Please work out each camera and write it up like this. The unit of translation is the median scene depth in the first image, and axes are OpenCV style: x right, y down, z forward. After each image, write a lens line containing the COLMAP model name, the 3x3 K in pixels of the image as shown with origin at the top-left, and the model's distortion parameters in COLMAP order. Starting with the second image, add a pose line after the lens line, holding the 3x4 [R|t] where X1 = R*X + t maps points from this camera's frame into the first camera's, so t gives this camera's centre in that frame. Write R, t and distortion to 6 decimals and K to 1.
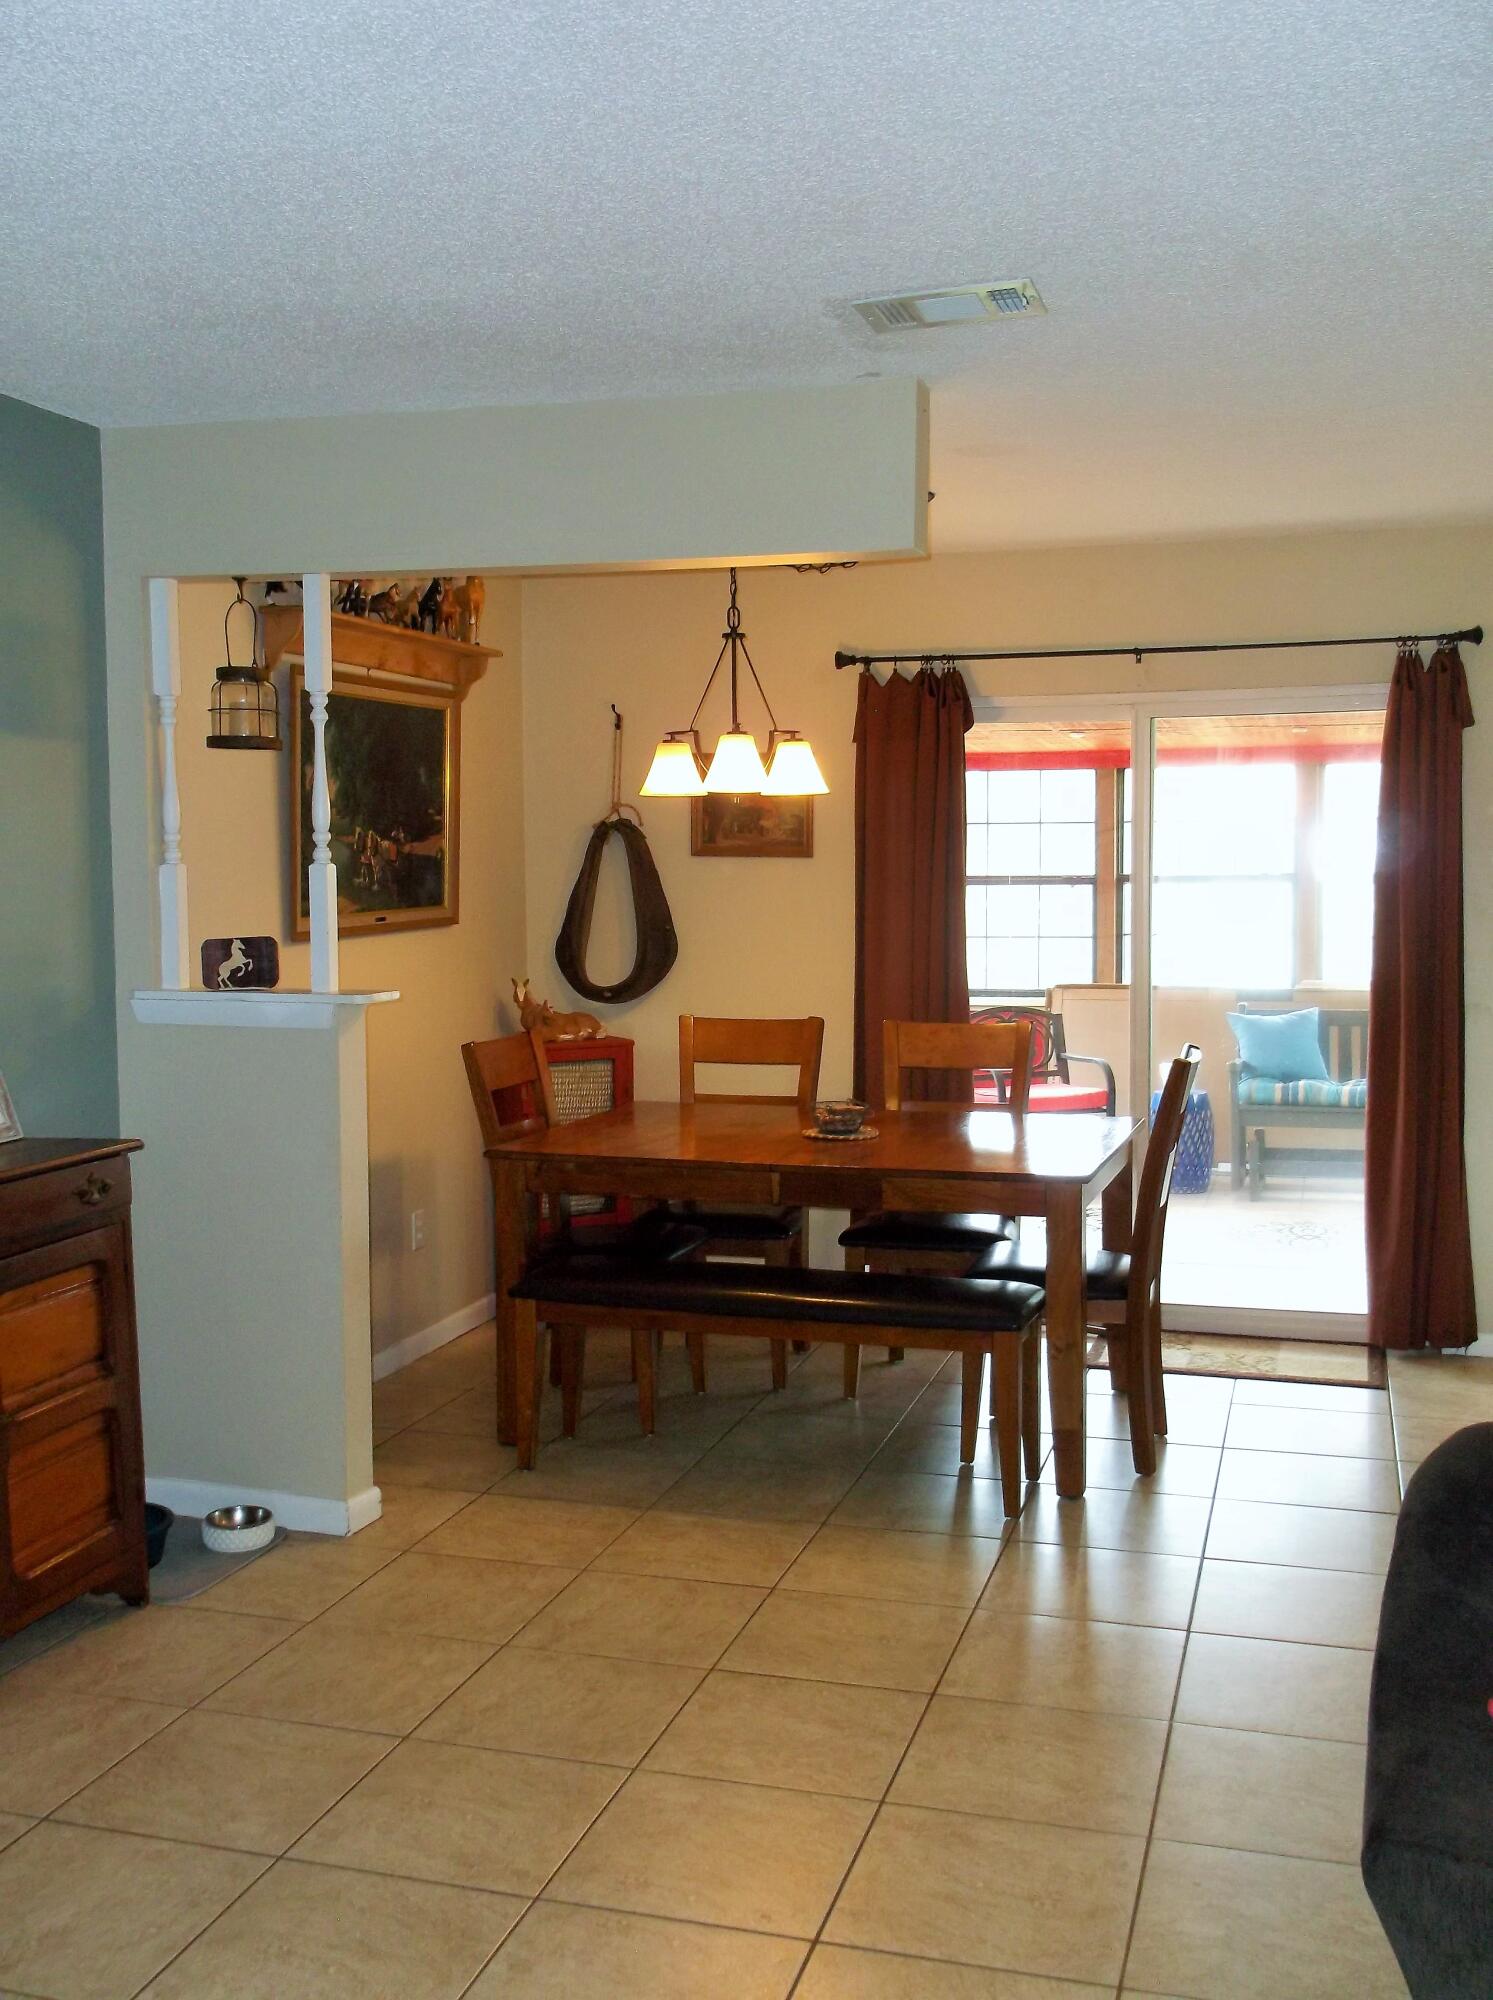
lens RADIAL K [[1968.9, 0, 744.6], [0, 1968.9, 989.7], [0, 0, 1]] dist [-0.009501, 0.010506]
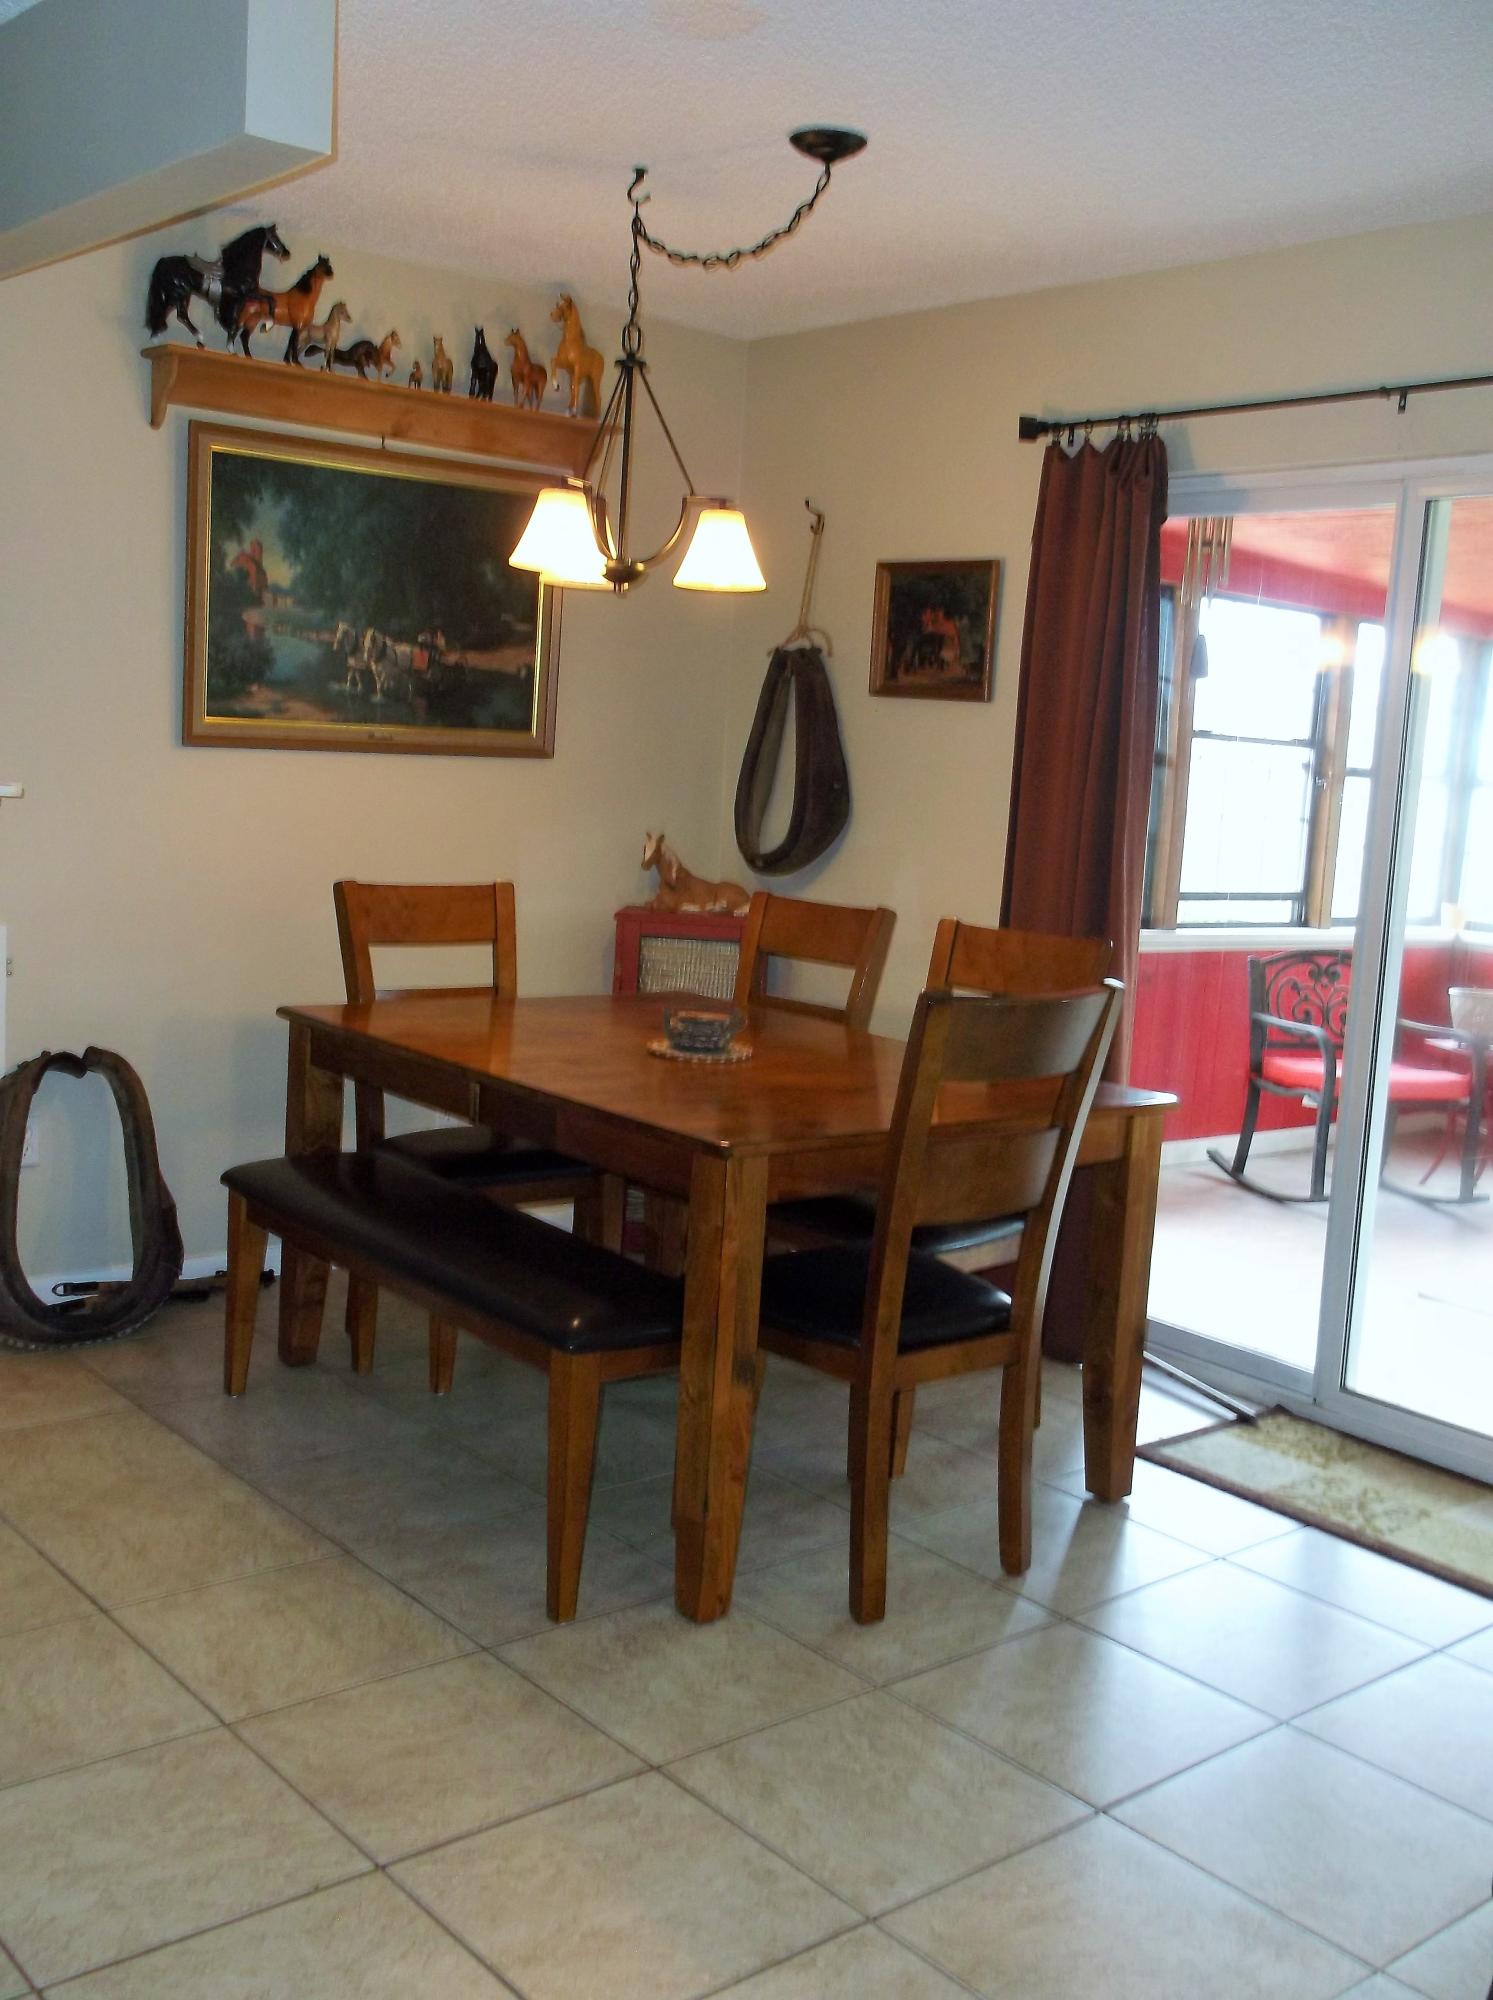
lens RADIAL K [[1960.6, 0, 745.6], [0, 1960.6, 1013.1], [0, 0, 1]] dist [0.009164, 0.023359]
pose [[0.837338, 0.129860, -0.531039, 0.460298], [-0.100807, 0.991397, 0.083484, -0.004000], [0.537312, -0.016372, 0.843225, 0.404014]]
